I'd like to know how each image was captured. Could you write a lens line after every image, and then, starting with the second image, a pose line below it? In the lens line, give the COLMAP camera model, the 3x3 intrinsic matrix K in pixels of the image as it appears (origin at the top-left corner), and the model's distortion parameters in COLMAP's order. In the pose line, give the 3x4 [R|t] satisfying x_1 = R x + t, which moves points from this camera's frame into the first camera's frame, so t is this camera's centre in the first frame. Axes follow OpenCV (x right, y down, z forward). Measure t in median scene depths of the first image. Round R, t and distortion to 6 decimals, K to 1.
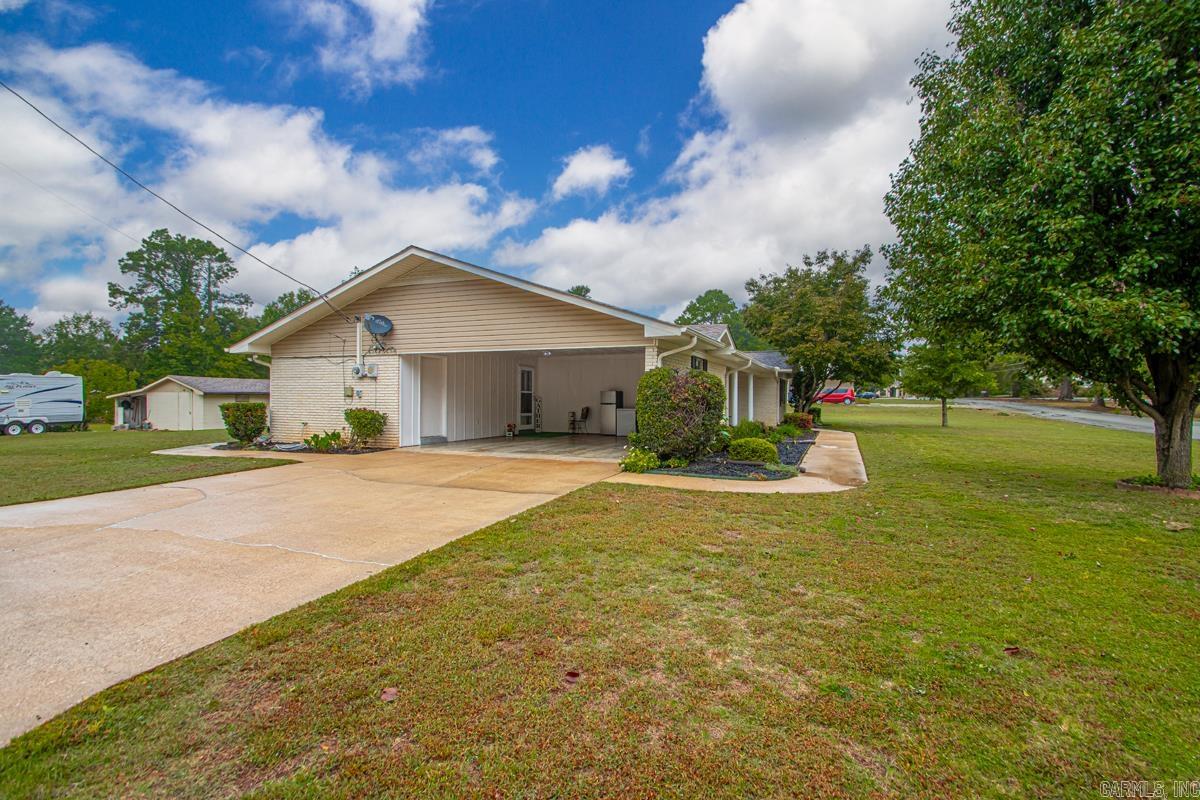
lens RADIAL K [[556.0, 0, 607.4], [0, 556.0, 400.7], [0, 0, 1]] dist [0.012268, -0.015762]
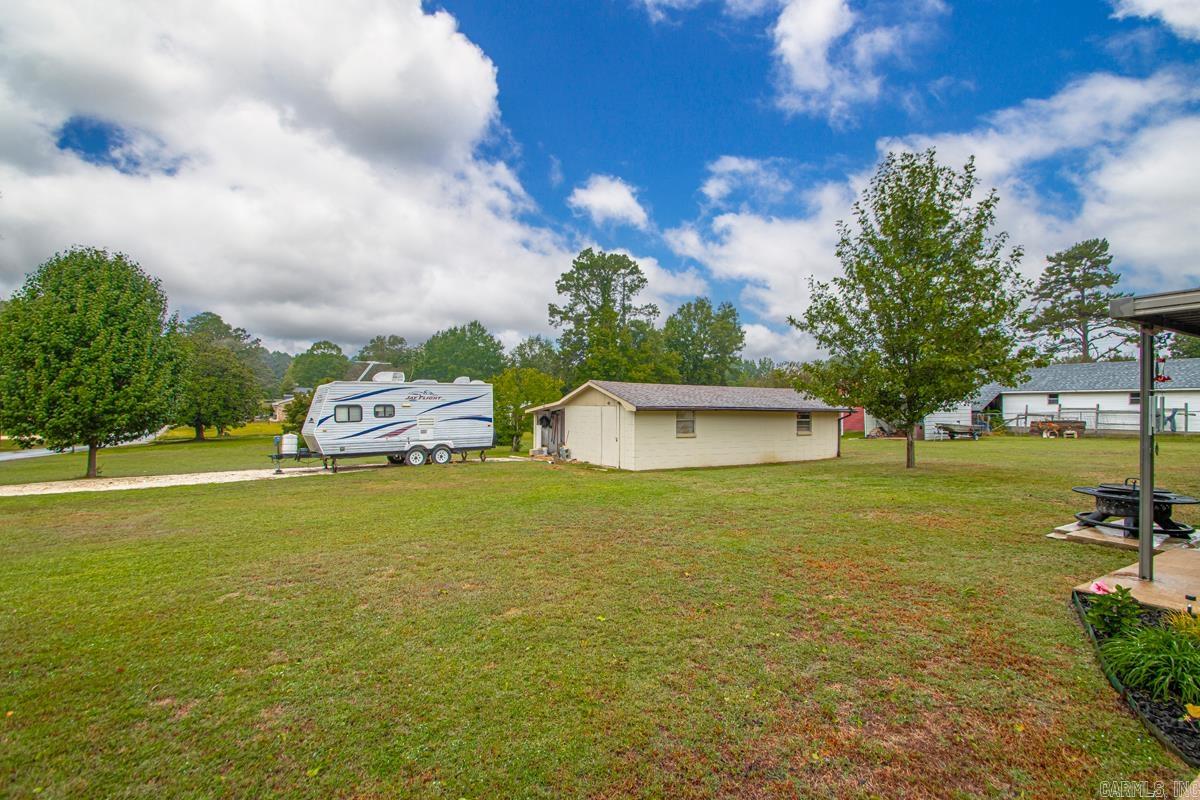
lens RADIAL K [[556.0, 0, 607.4], [0, 556.0, 400.7], [0, 0, 1]] dist [0.012268, -0.015762]
pose [[0.802442, -0.000521, -0.596730, -0.144249], [-0.010255, 0.999840, -0.014662, -0.004519], [0.596642, 0.017885, 0.802308, 0.184664]]
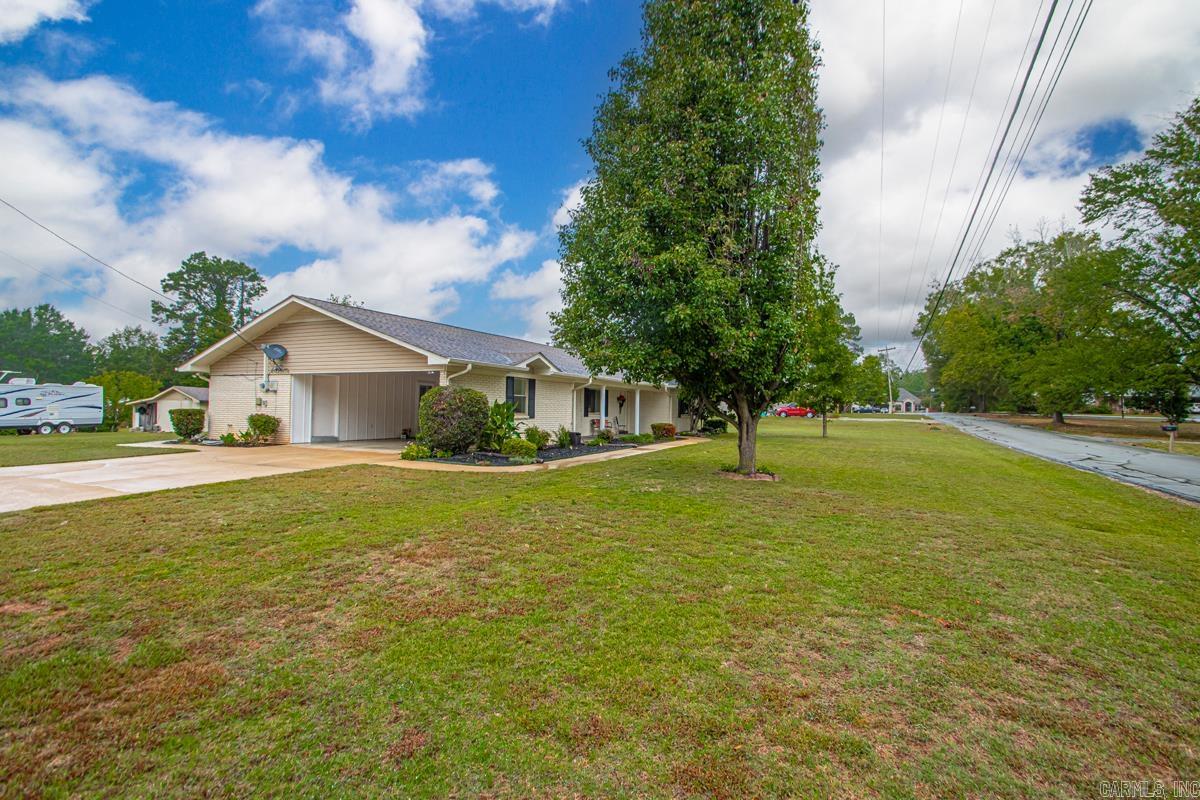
lens RADIAL K [[556.0, 0, 607.4], [0, 556.0, 400.7], [0, 0, 1]] dist [0.012268, -0.015762]
pose [[0.998072, 0.009380, -0.061347, 0.078698], [-0.010653, 0.999734, -0.020453, 0.000074], [0.061139, 0.021067, 0.997907, -0.048321]]
